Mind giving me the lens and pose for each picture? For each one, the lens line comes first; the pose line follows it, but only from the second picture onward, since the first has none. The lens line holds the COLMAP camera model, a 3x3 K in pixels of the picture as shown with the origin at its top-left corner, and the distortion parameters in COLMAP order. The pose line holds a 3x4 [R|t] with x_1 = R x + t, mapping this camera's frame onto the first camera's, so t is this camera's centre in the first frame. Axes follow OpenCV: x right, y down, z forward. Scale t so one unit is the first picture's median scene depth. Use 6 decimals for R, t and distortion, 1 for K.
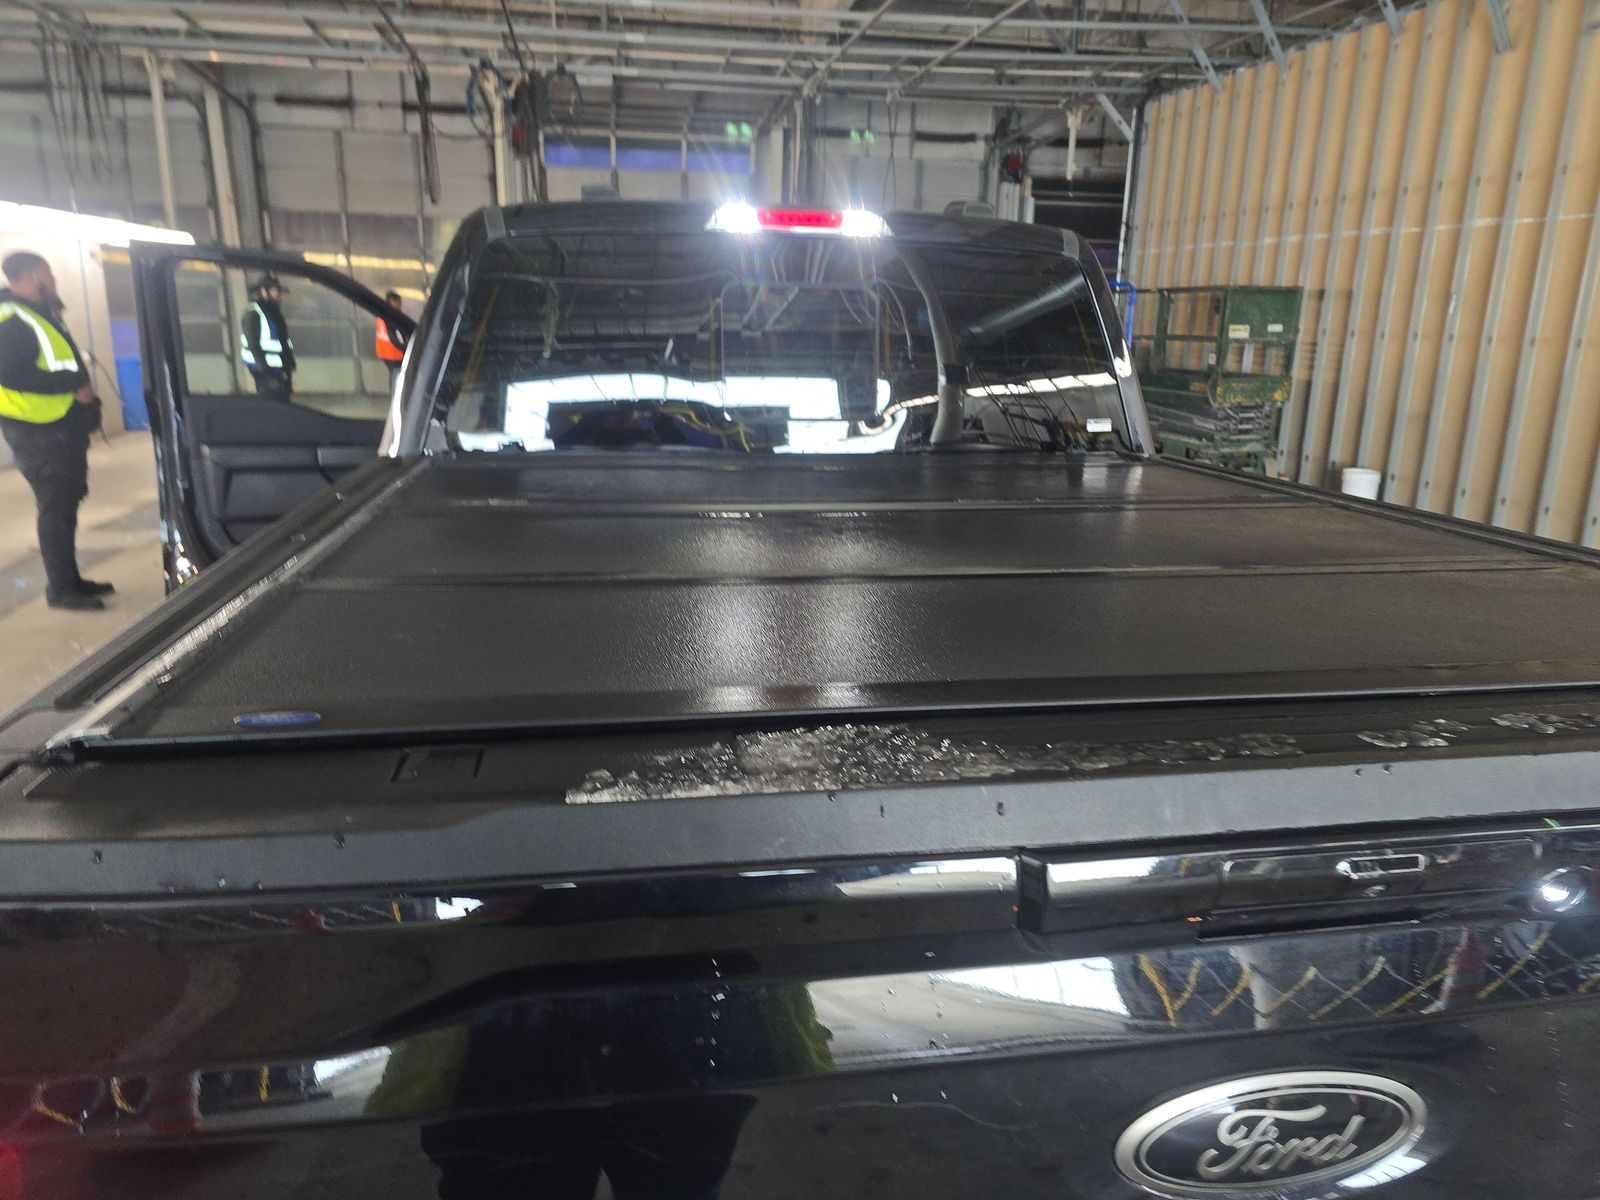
lens RADIAL K [[1068.3, 0, 806.4], [0, 1068.3, 583.0], [0, 0, 1]] dist [0.030397, -0.005840]
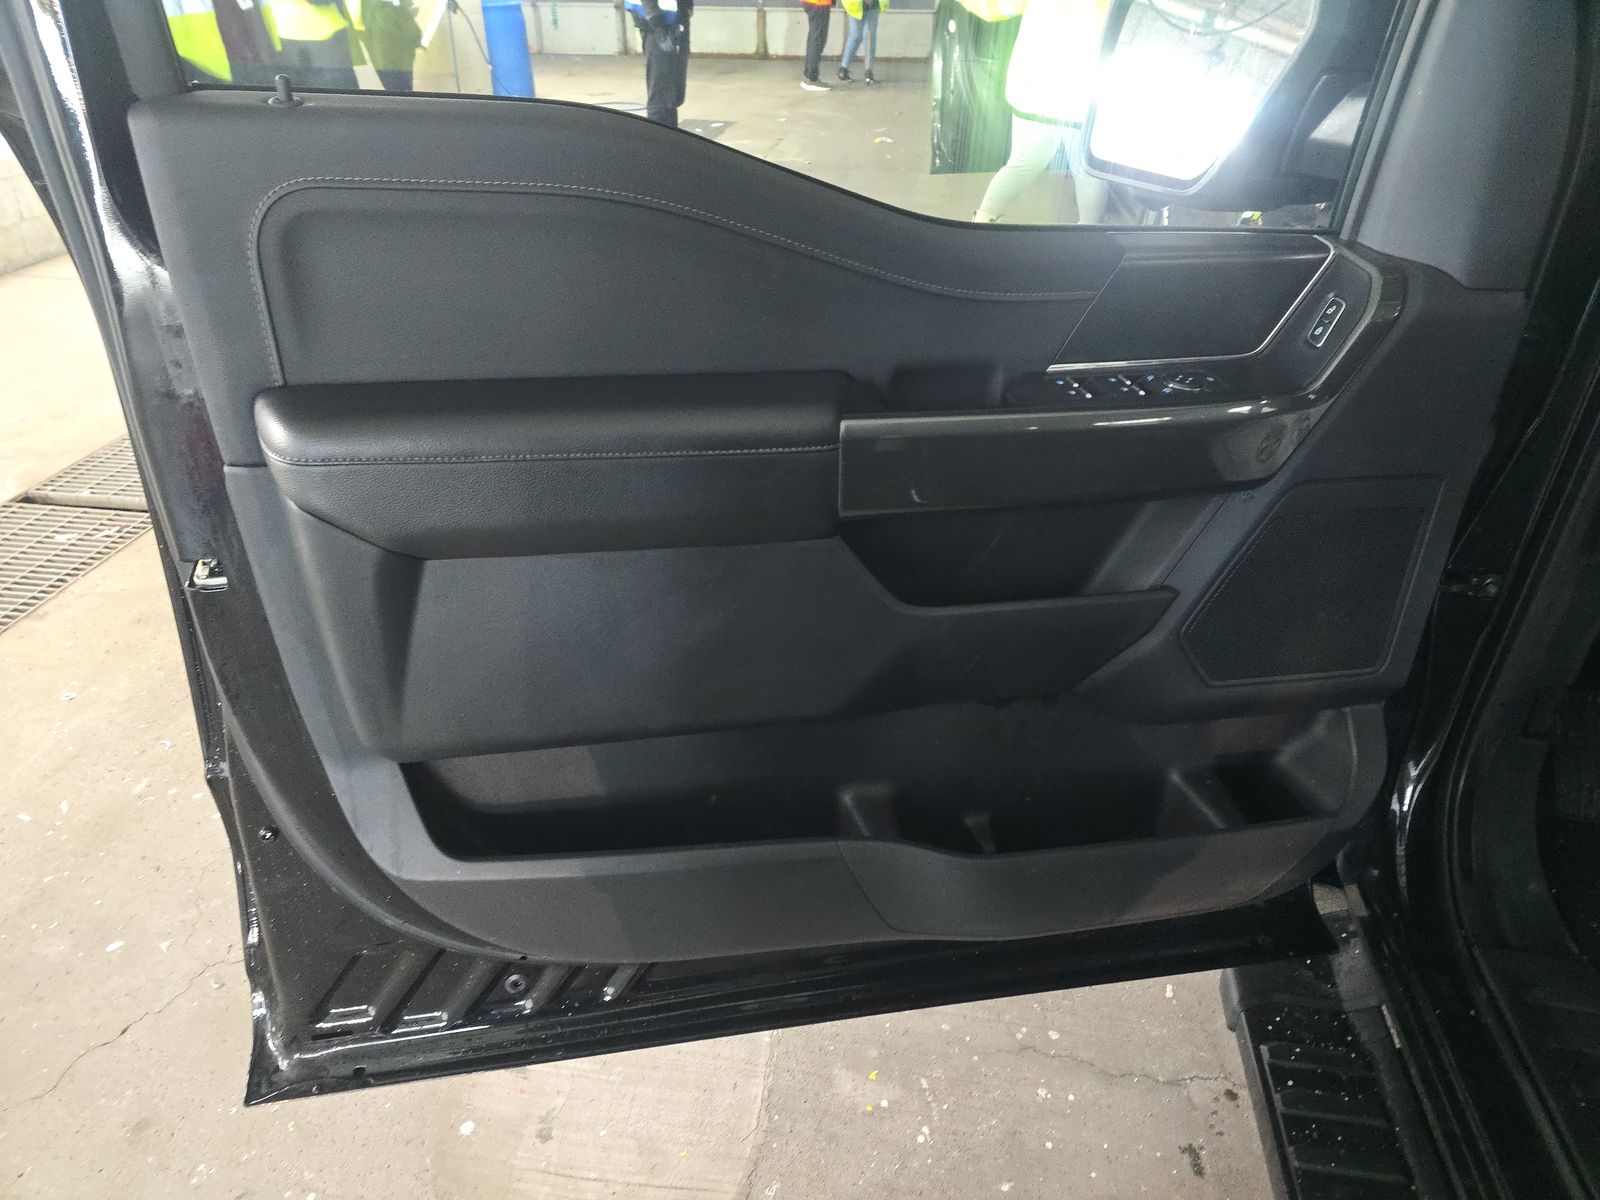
lens RADIAL K [[1068.3, 0, 806.4], [0, 1068.3, 583.0], [0, 0, 1]] dist [0.030397, -0.005840]
pose [[0.943138, 0.151927, -0.295649, -0.169663], [-0.063449, 0.955365, 0.288533, -0.063921], [0.326289, -0.253368, 0.910681, 0.348439]]
